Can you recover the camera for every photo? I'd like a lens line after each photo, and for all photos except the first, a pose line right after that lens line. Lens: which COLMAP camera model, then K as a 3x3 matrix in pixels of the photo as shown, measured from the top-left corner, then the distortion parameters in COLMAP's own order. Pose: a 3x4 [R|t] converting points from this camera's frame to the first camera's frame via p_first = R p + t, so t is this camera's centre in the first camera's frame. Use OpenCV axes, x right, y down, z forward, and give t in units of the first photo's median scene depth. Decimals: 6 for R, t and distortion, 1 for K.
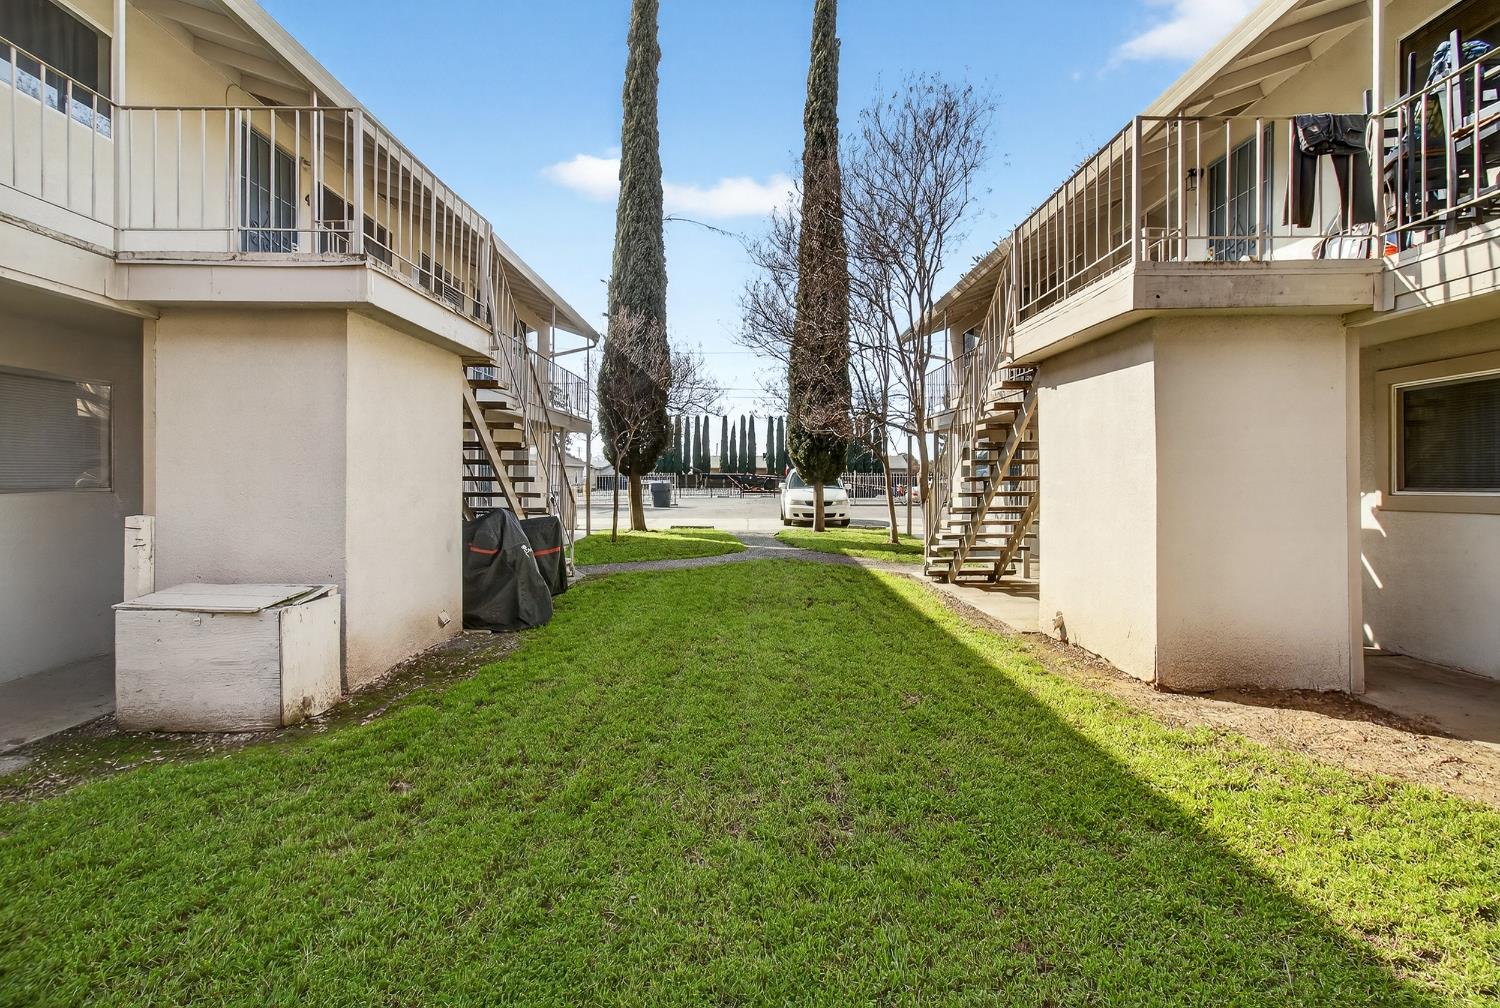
lens RADIAL K [[694.1, 0, 751.7], [0, 694.1, 485.2], [0, 0, 1]] dist [-0.001841, -0.000823]
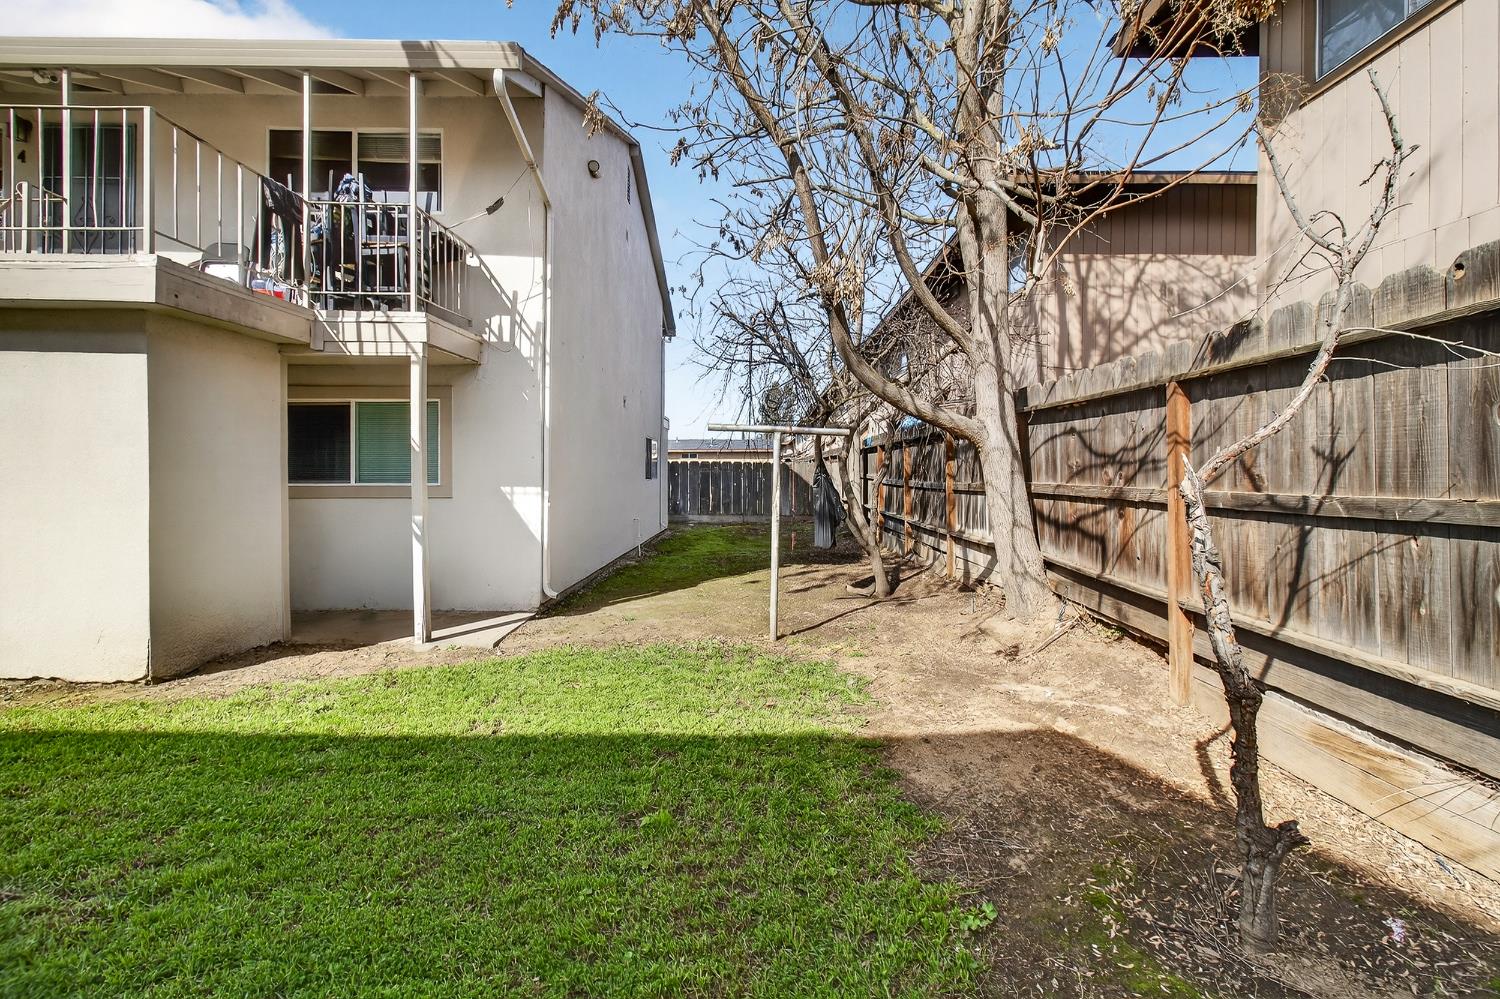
lens RADIAL K [[707.2, 0, 755.8], [0, 707.2, 481.5], [0, 0, 1]] dist [0.000718, 0.000163]
pose [[-0.003000, -0.008160, 0.999962, -0.466745], [0.003816, 0.999959, 0.008171, -0.001311], [-0.999988, 0.003841, -0.002968, 0.138576]]
